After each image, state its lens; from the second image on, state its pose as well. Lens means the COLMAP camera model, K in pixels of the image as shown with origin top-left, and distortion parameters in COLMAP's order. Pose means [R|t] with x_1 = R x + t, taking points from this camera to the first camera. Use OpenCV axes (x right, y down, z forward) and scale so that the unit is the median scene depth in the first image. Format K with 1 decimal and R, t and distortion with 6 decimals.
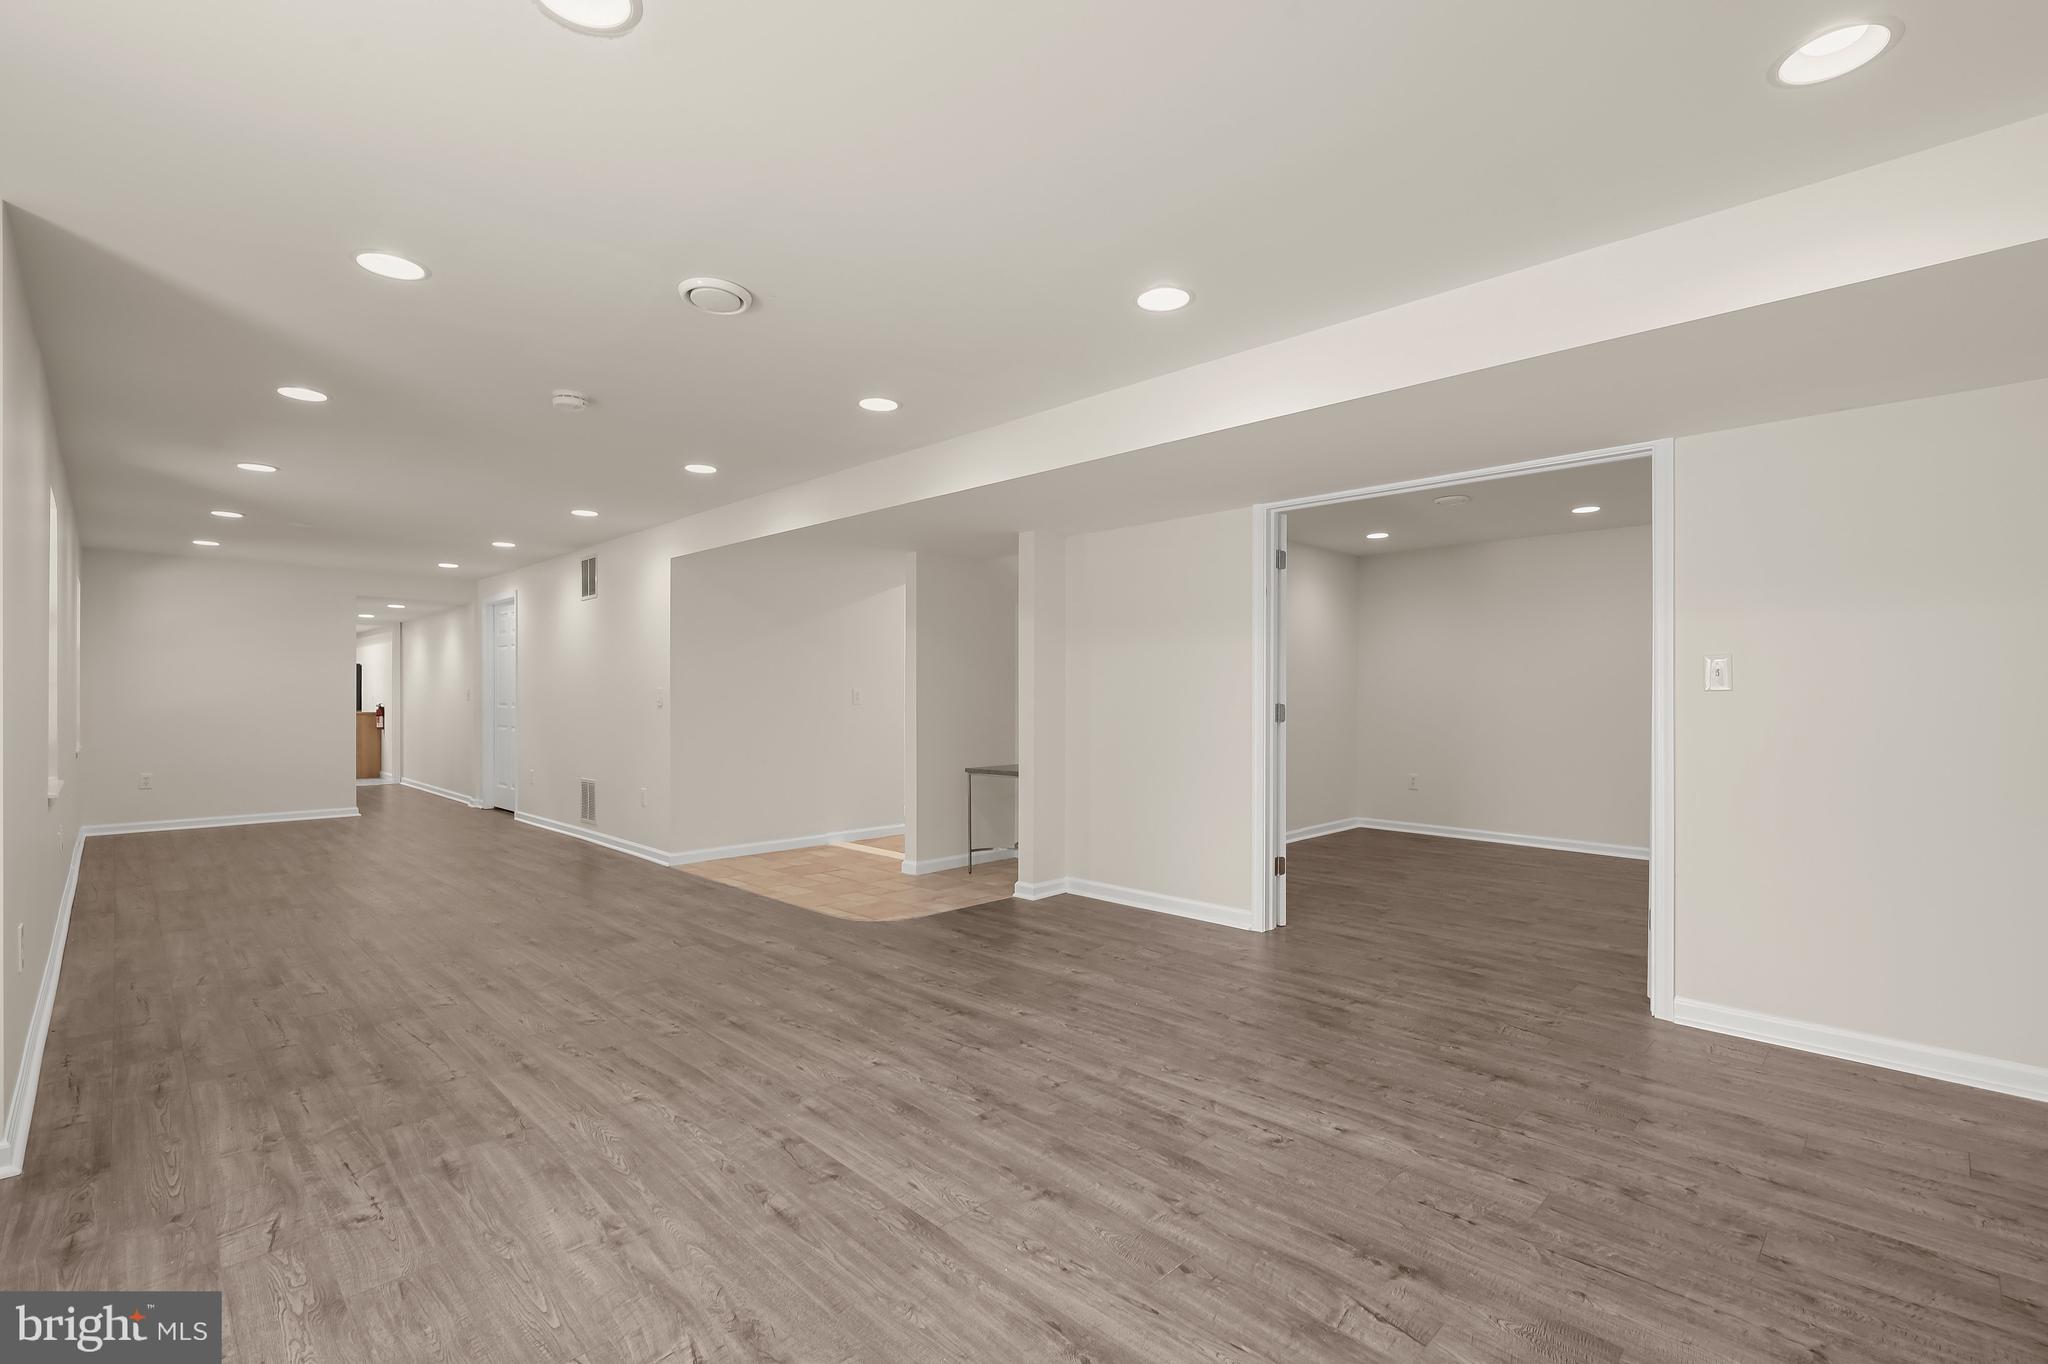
lens RADIAL K [[921.1, 0, 1009.4], [0, 921.1, 692.0], [0, 0, 1]] dist [-0.000030, 0.000641]
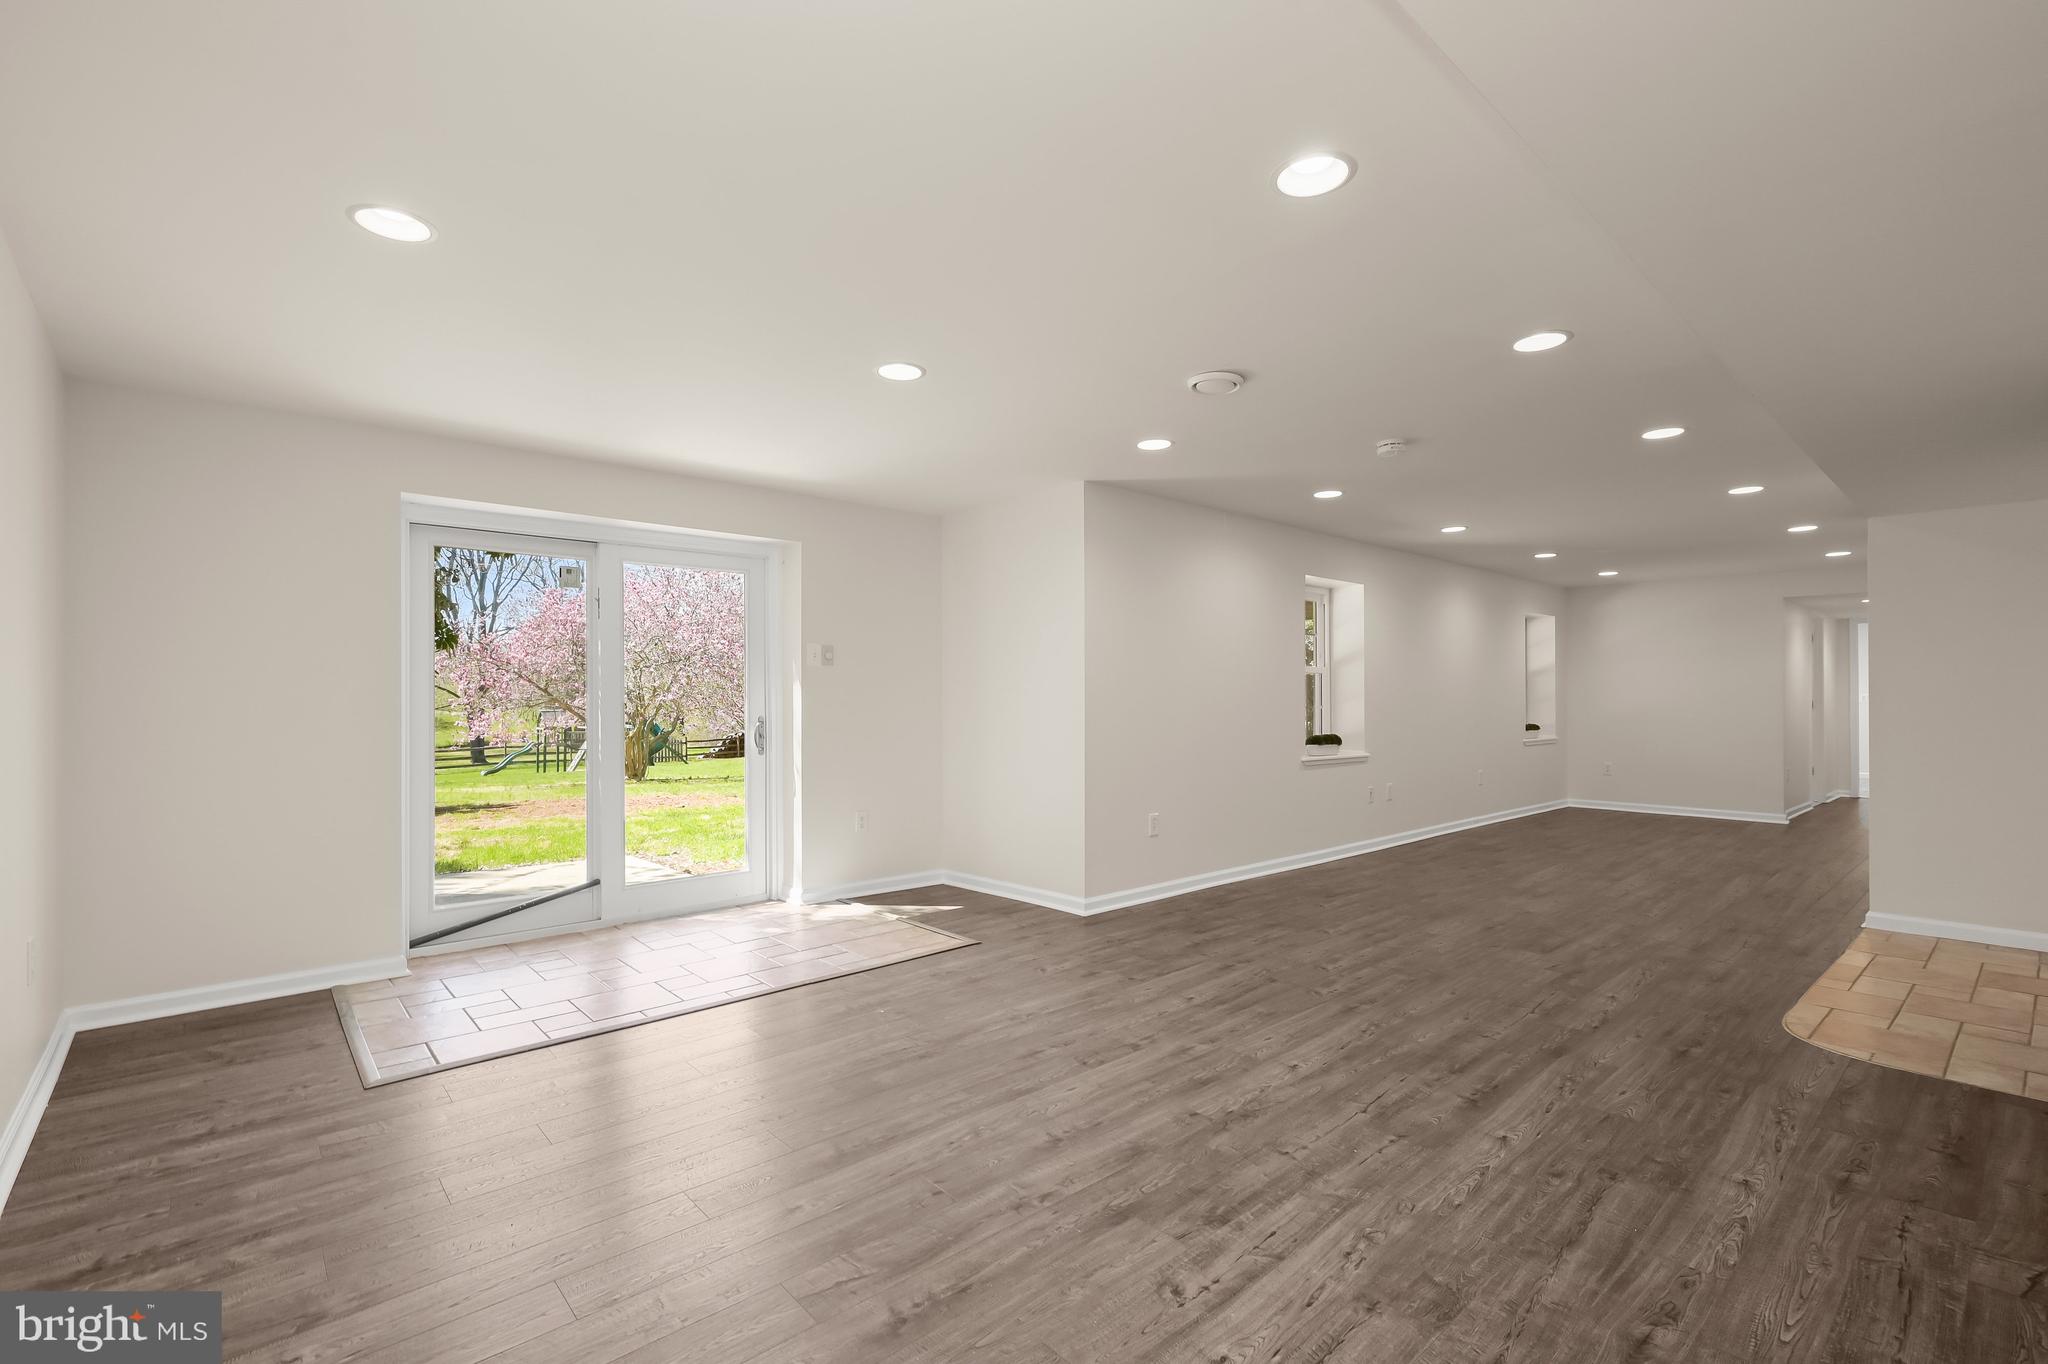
lens RADIAL K [[921.1, 0, 1010.5], [0, 921.1, 687.4], [0, 0, 1]] dist [-0.000030, 0.000641]
pose [[-0.071484, -0.012657, -0.997361, 0.916084], [0.003851, 0.999909, -0.012965, 0.006408], [0.997434, -0.004767, -0.071429, 0.803704]]
